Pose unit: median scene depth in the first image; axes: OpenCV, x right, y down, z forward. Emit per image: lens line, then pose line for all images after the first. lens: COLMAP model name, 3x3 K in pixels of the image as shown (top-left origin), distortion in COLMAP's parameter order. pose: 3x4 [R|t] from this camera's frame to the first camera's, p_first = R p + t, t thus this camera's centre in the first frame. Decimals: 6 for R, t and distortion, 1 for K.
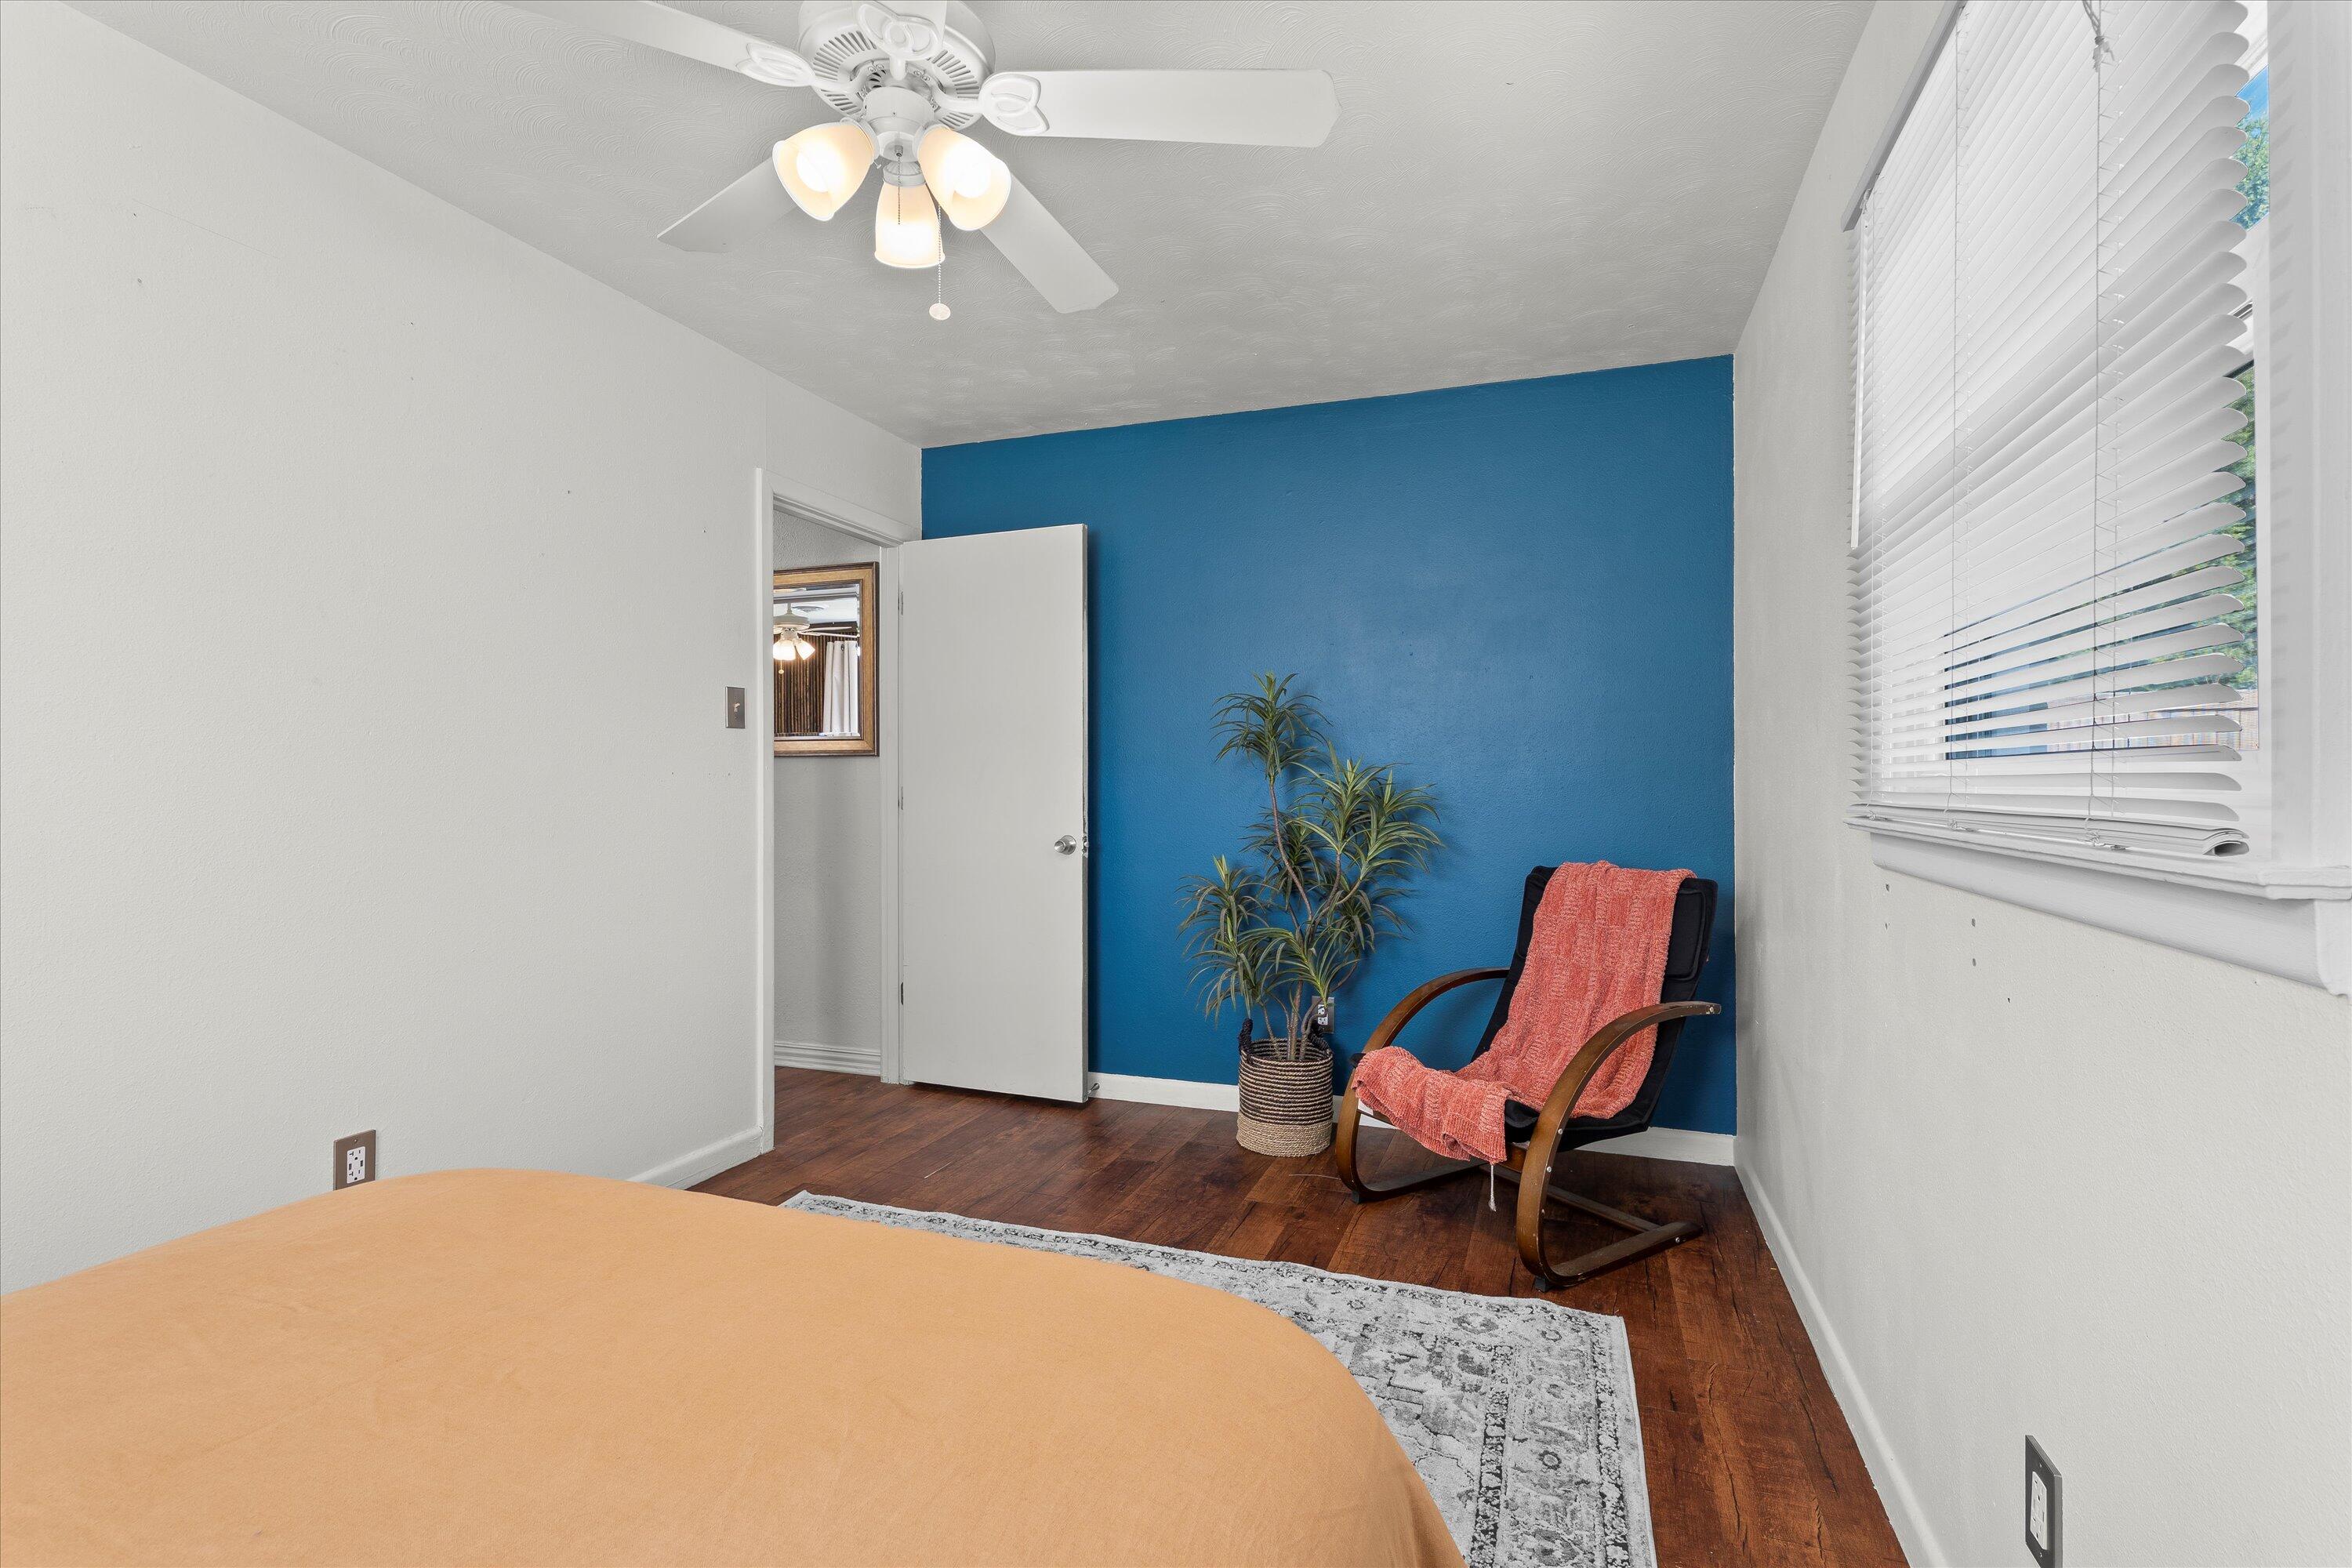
lens RADIAL K [[1100.5, 0, 1167.6], [0, 1100.5, 786.1], [0, 0, 1]] dist [-0.000499, 0.000259]
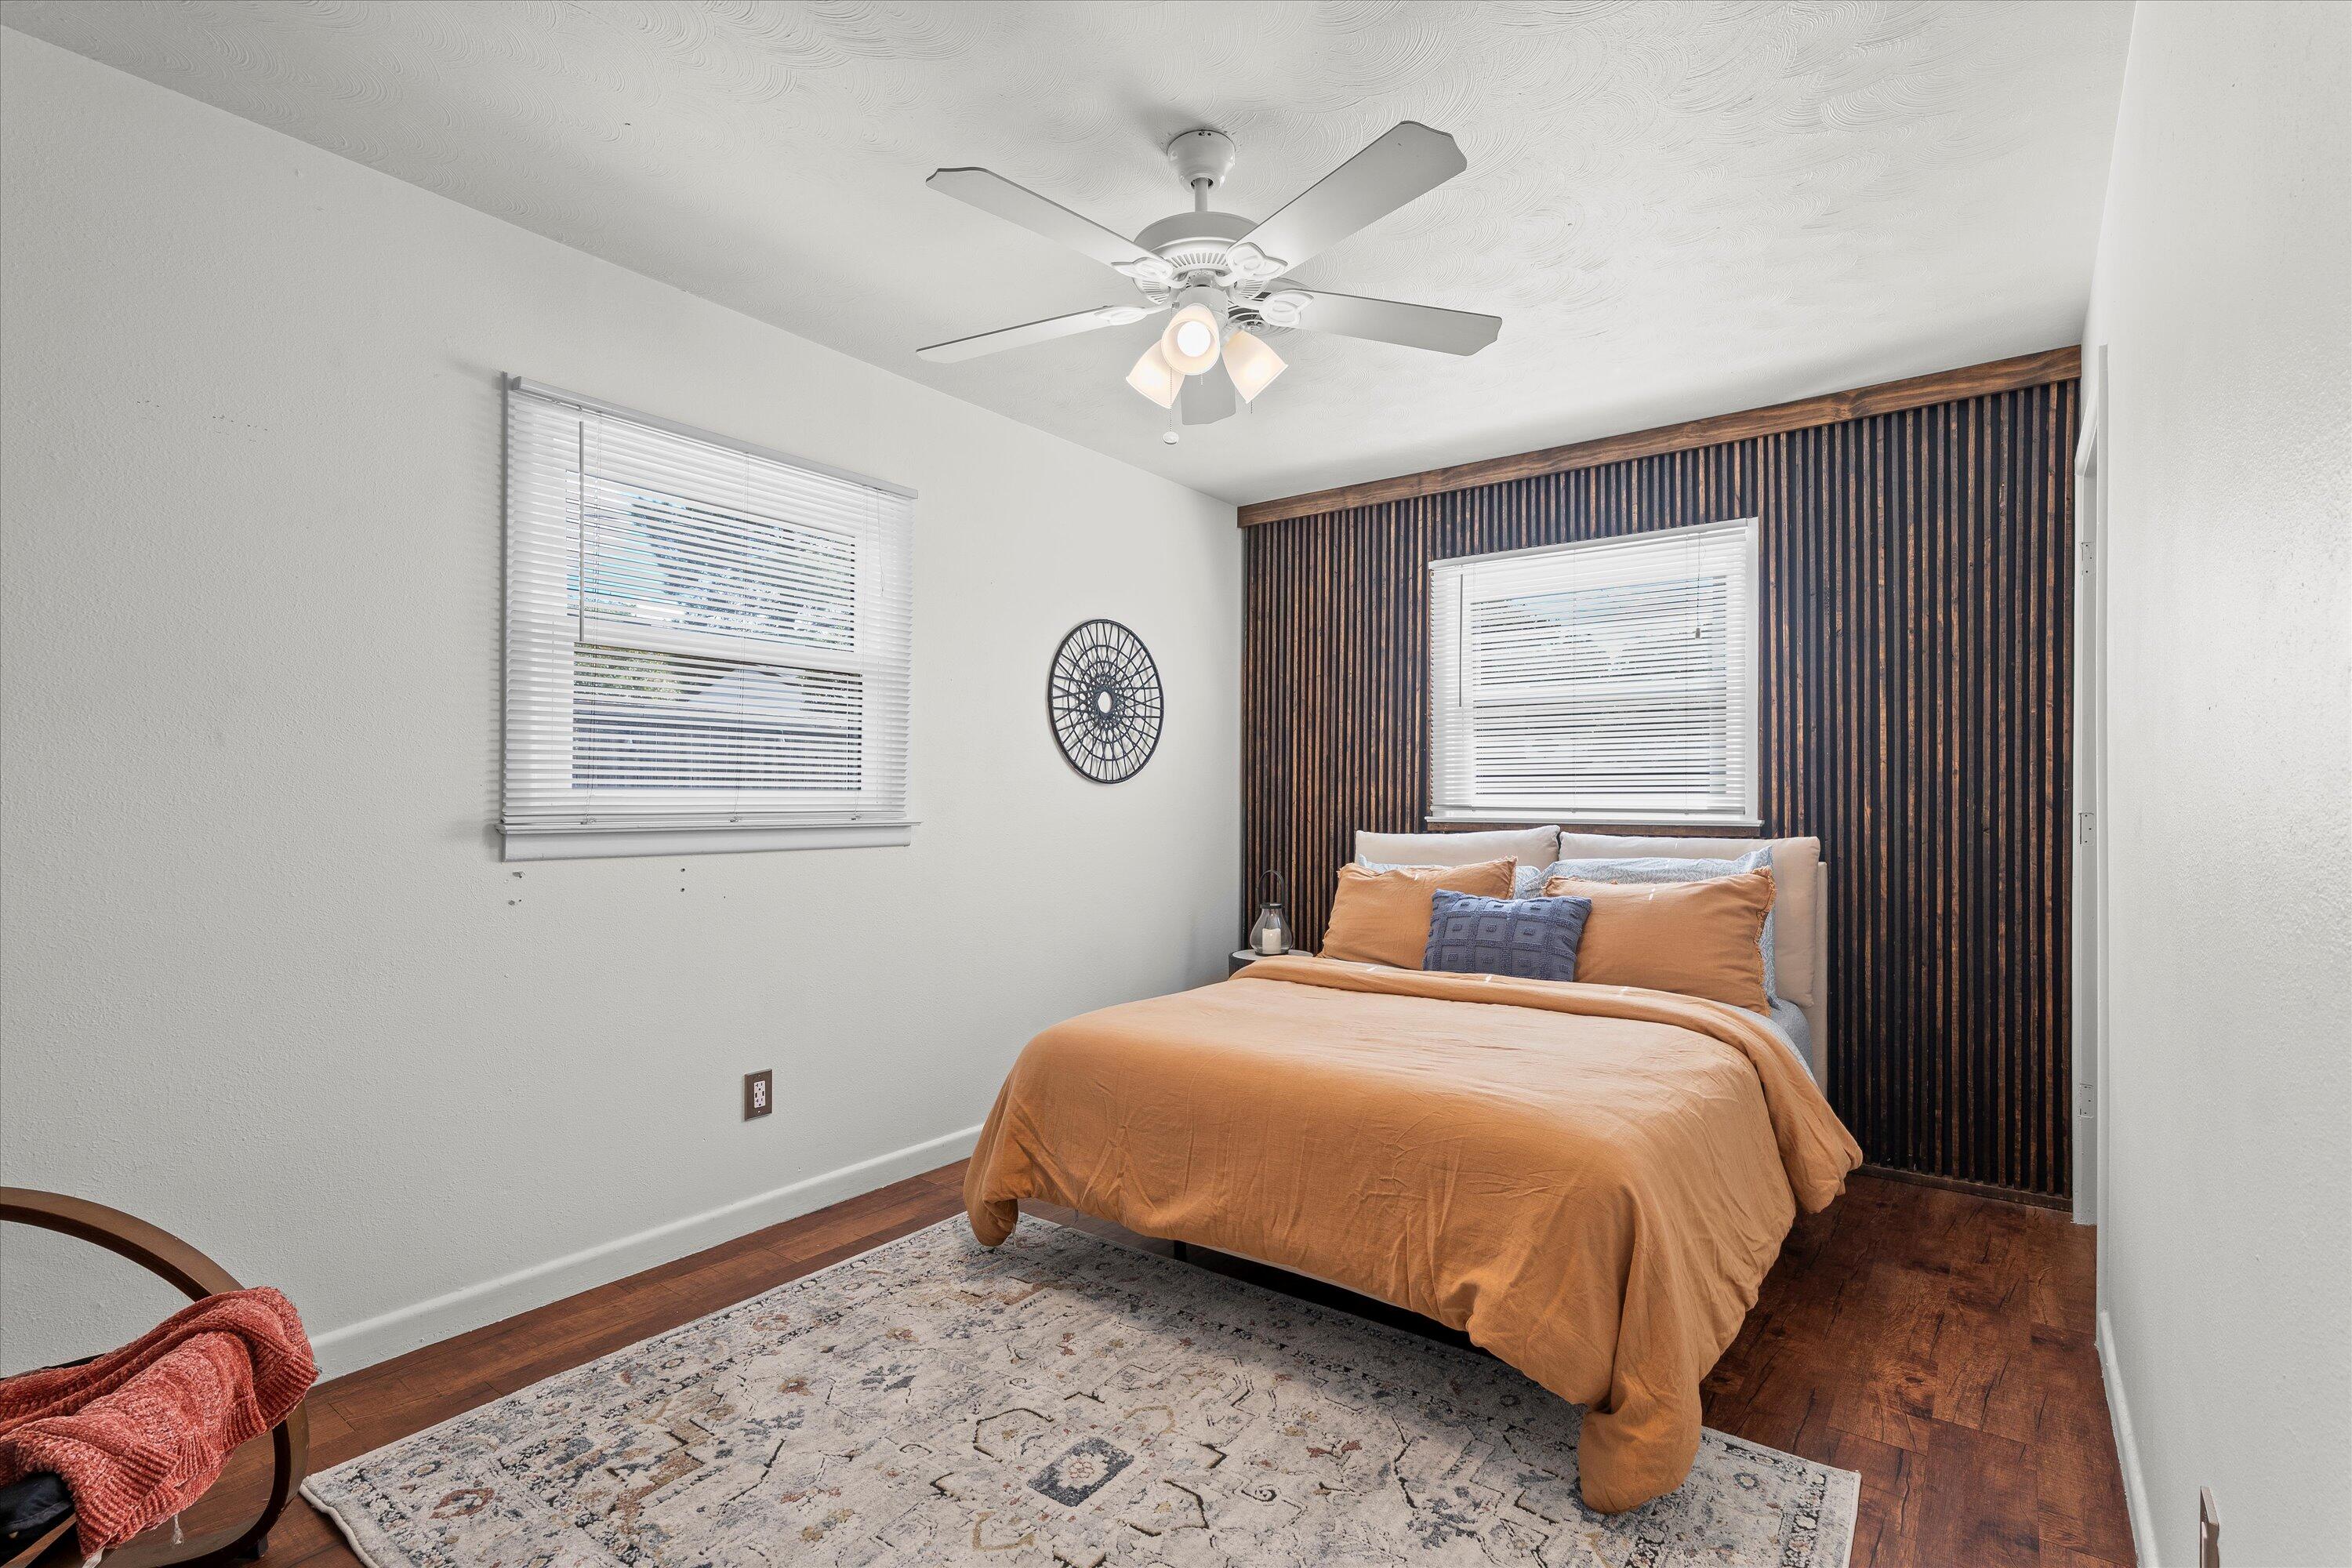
lens RADIAL K [[1100.5, 0, 1167.6], [0, 1100.5, 786.1], [0, 0, 1]] dist [-0.000499, 0.000259]
pose [[-0.955333, 0.002075, 0.295524, -0.469673], [0.000319, 0.999982, -0.005988, -0.013730], [-0.295531, -0.005627, -0.955317, 1.766233]]
